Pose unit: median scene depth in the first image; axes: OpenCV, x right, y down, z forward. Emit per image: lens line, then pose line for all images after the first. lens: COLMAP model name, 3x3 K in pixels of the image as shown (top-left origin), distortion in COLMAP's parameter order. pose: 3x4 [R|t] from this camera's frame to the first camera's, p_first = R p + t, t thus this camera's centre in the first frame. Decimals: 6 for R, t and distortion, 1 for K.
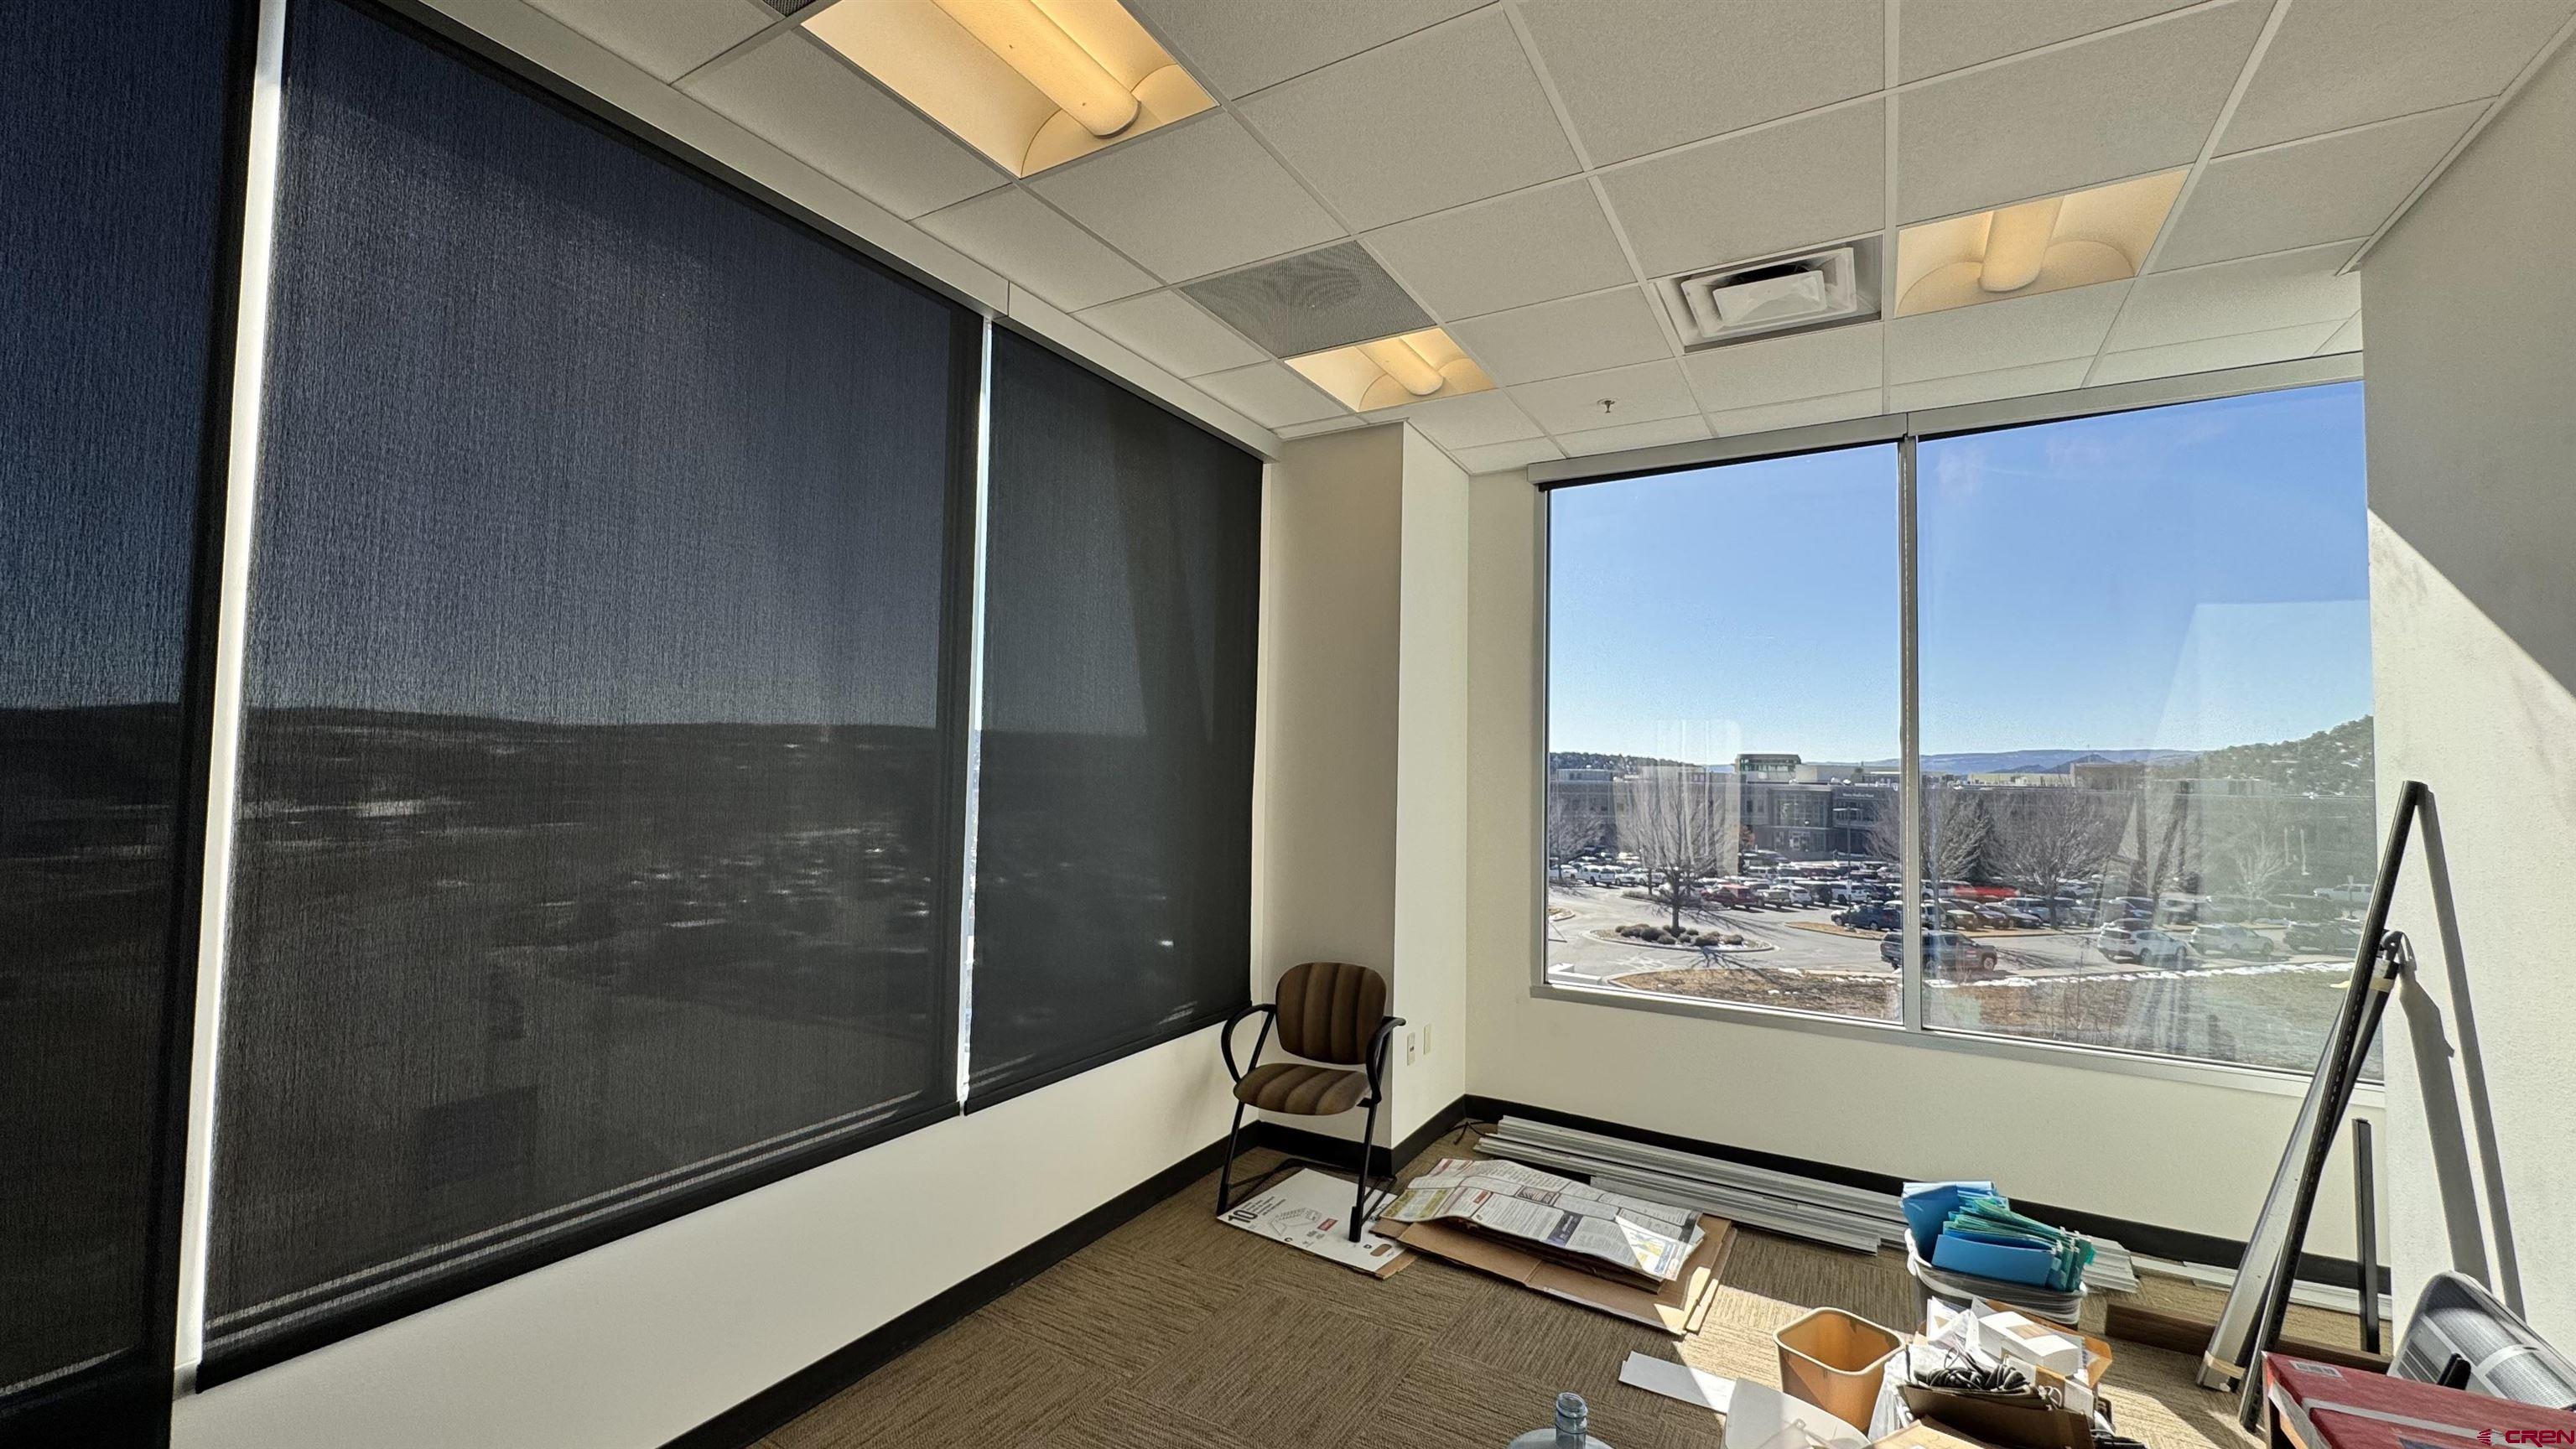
lens RADIAL K [[1022.9, 0, 1289.5], [0, 1022.9, 720.4], [0, 0, 1]] dist [-0.002475, 0.000259]
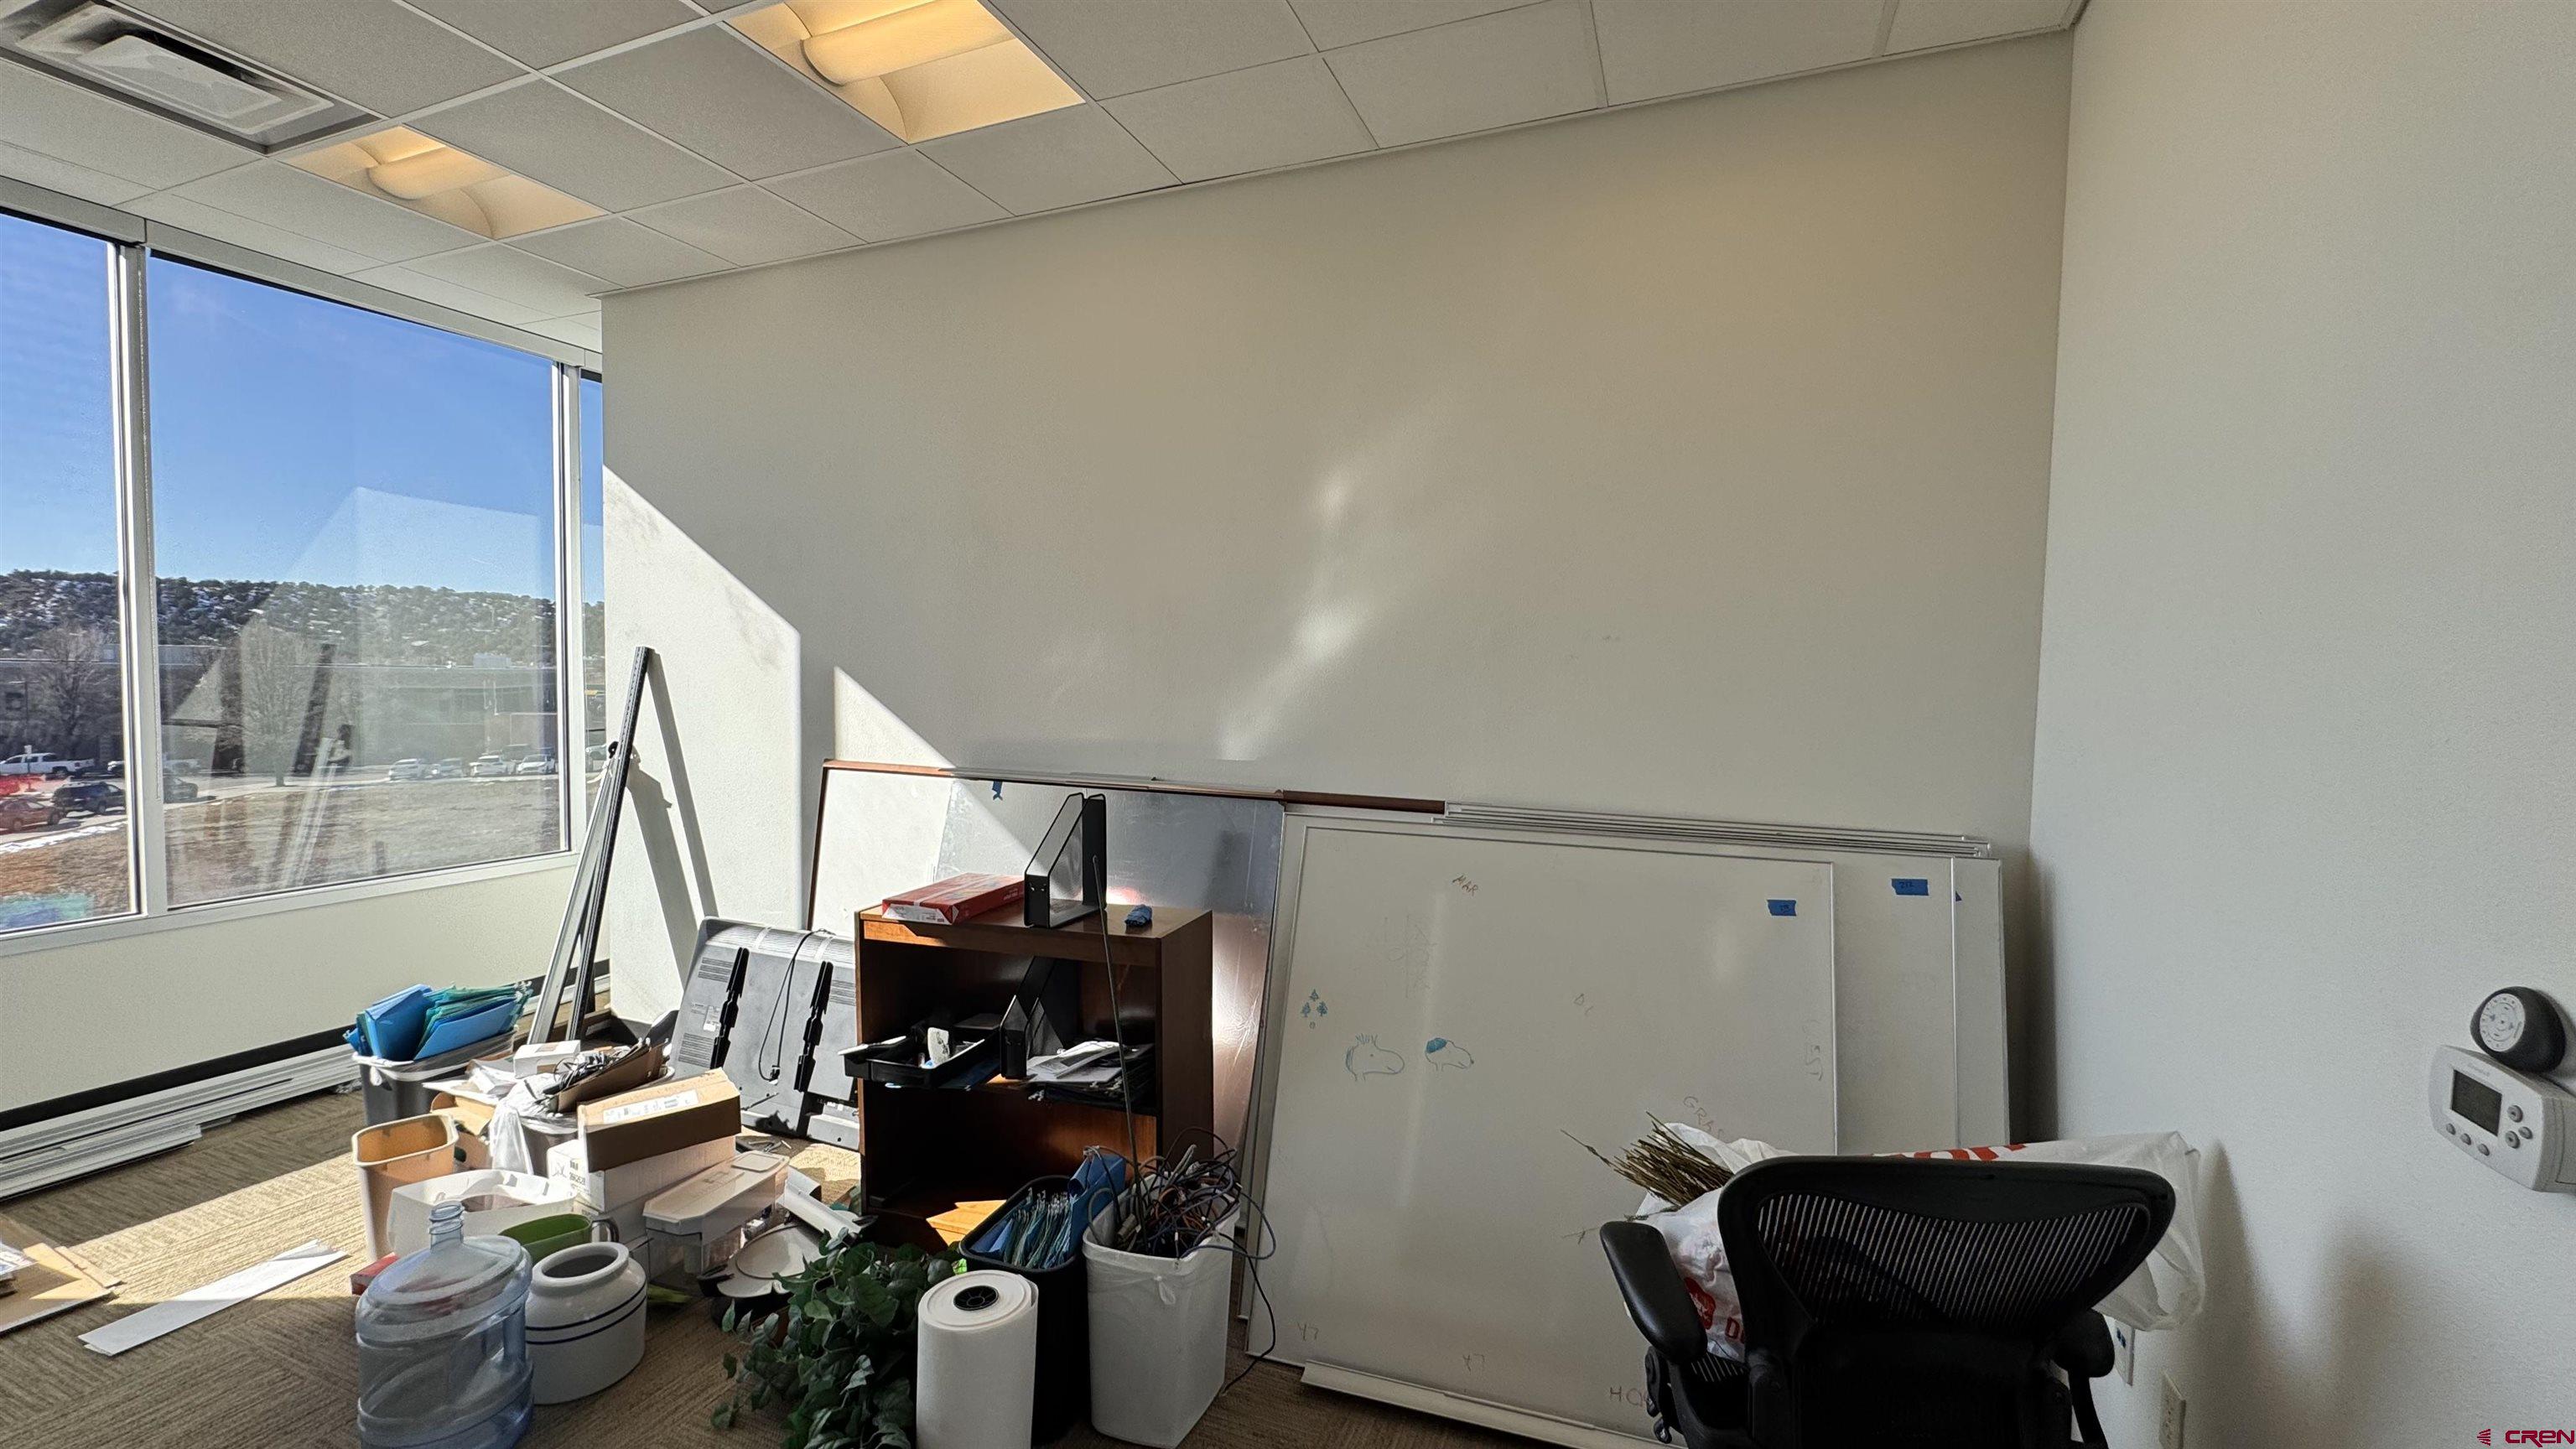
lens RADIAL K [[1022.9, 0, 1288.9], [0, 1022.9, 720.3], [0, 0, 1]] dist [-0.002475, 0.000259]
pose [[-0.135915, -0.065243, 0.988570, -0.357880], [-0.067974, 0.996092, 0.056394, 0.008040], [-0.988386, -0.059533, -0.139819, 0.114382]]
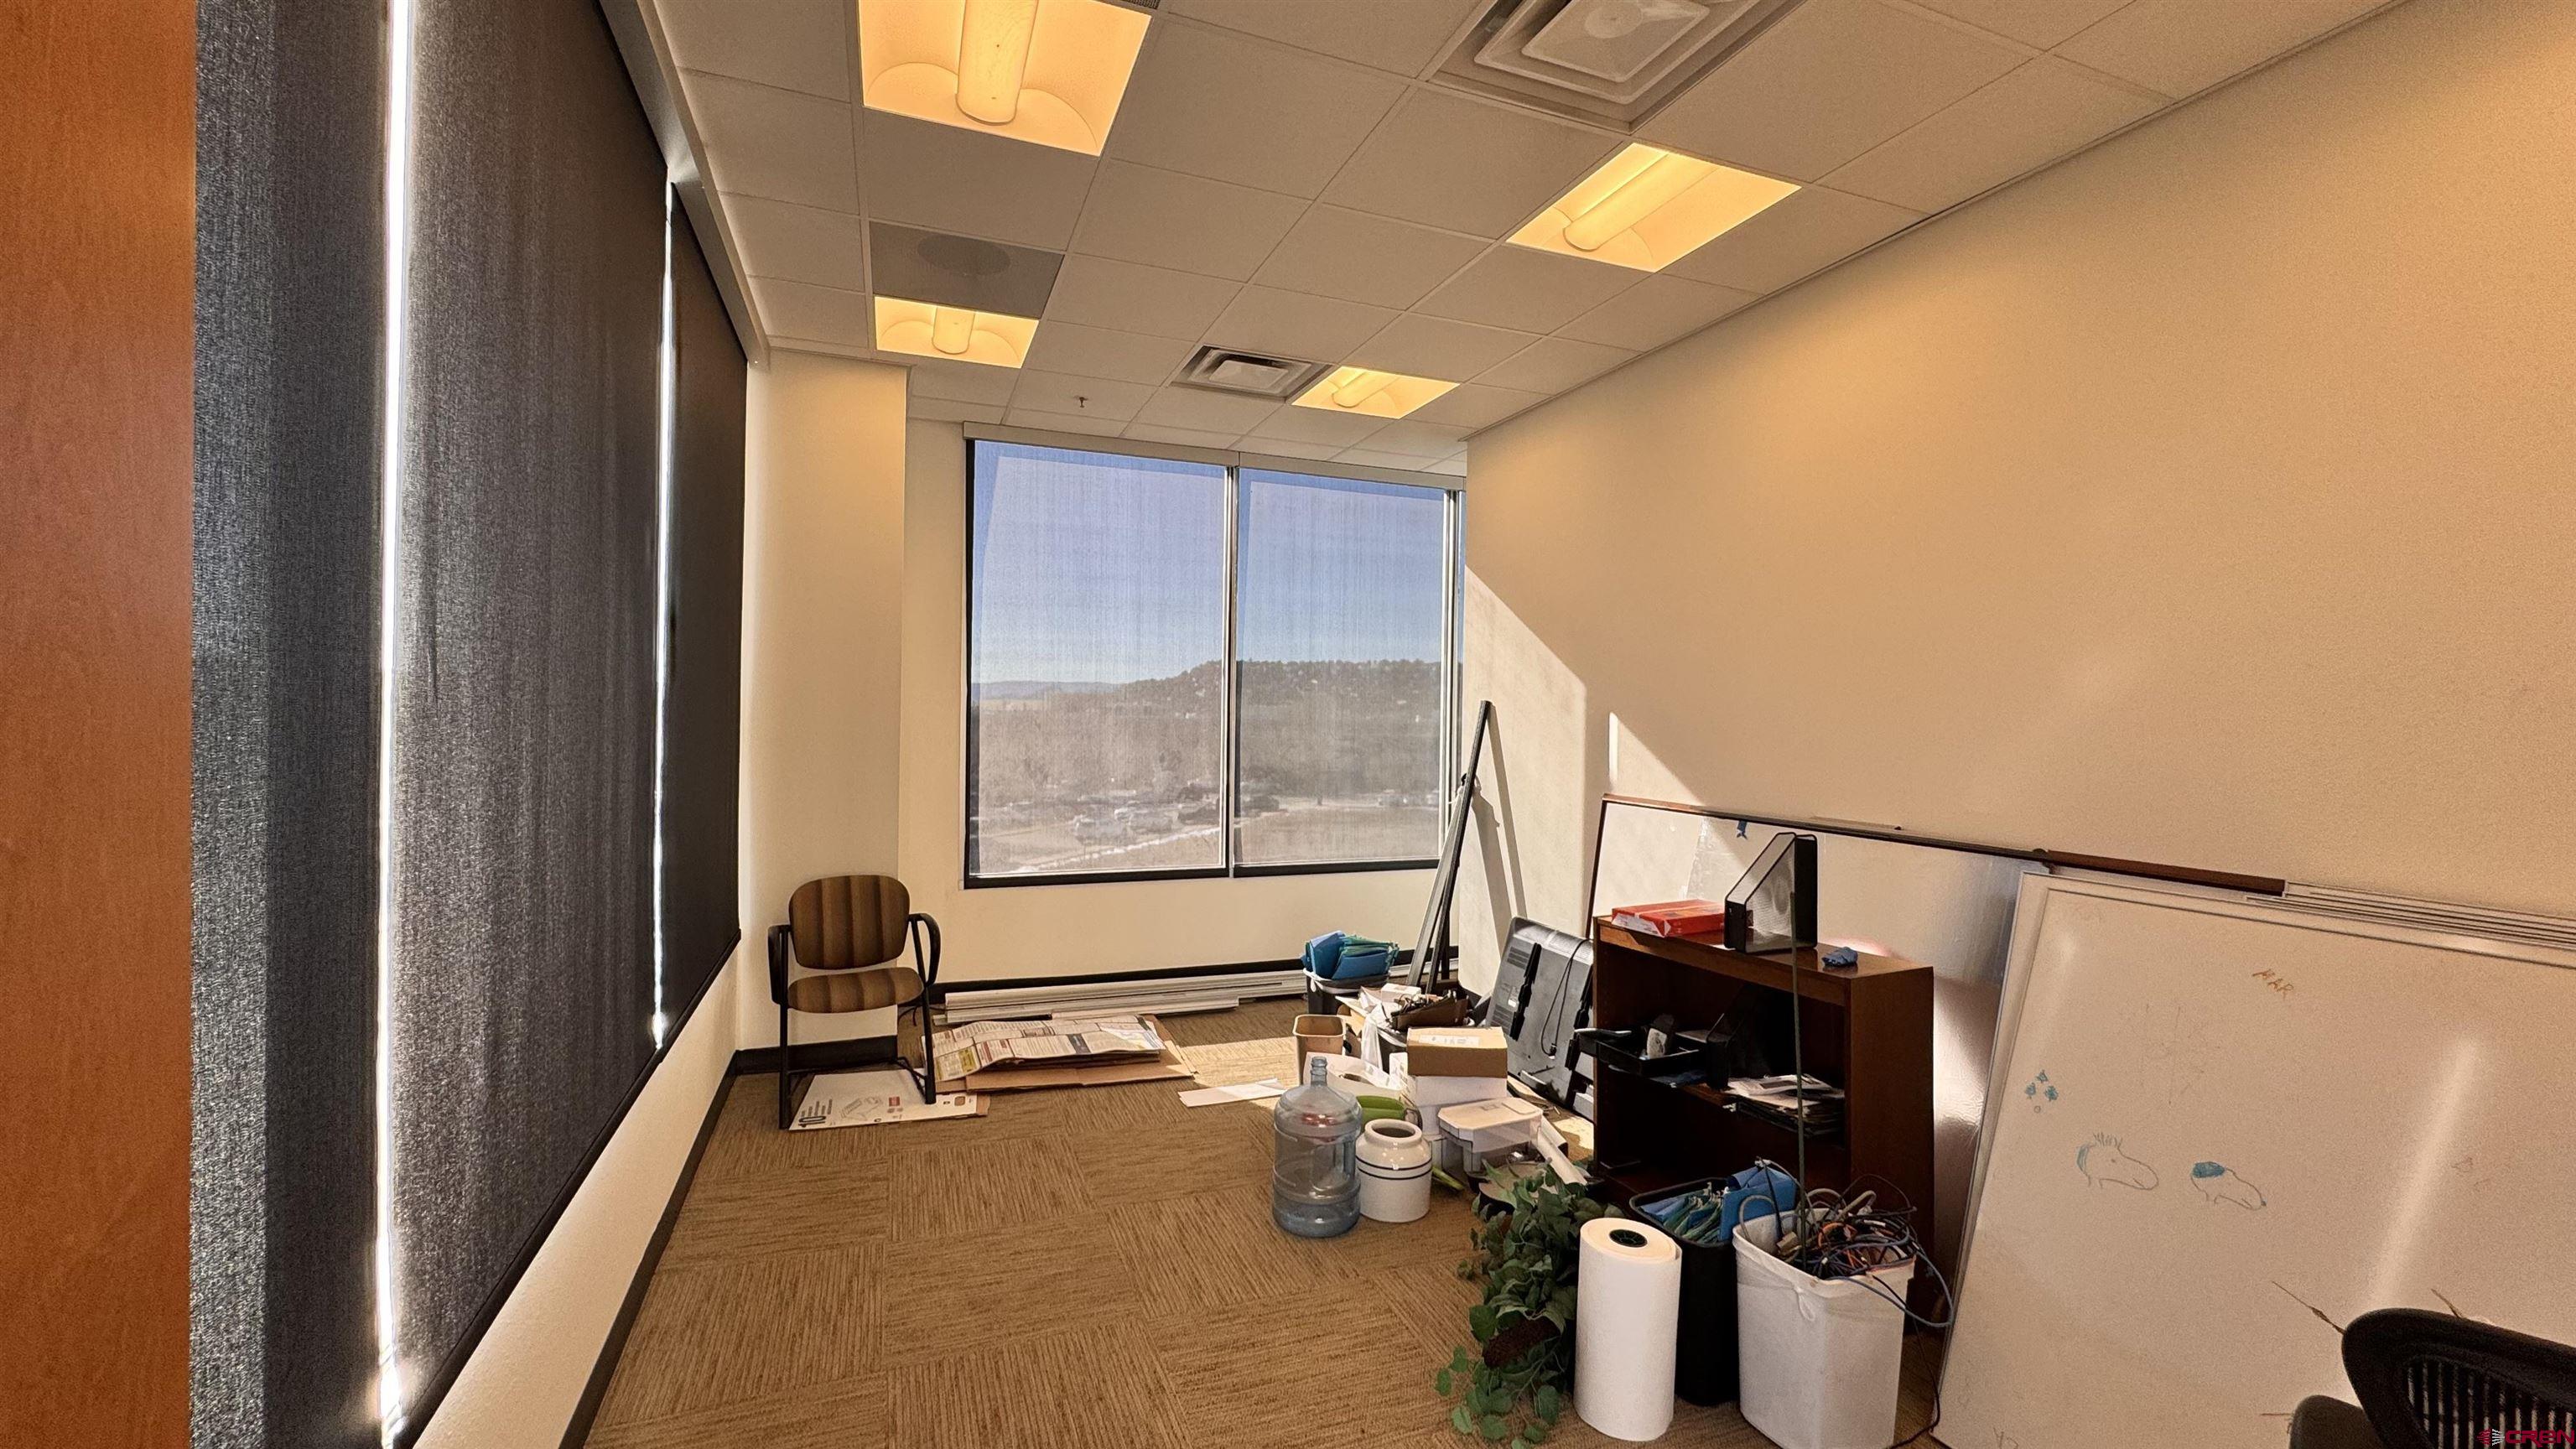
lens RADIAL K [[1022.9, 0, 1288.4], [0, 1022.9, 720.1], [0, 0, 1]] dist [-0.002475, 0.000259]
pose [[0.627215, -0.014370, 0.778714, -0.432312], [-0.041374, 0.997803, 0.051737, 0.004296], [-0.777746, -0.064669, 0.625243, 0.001271]]
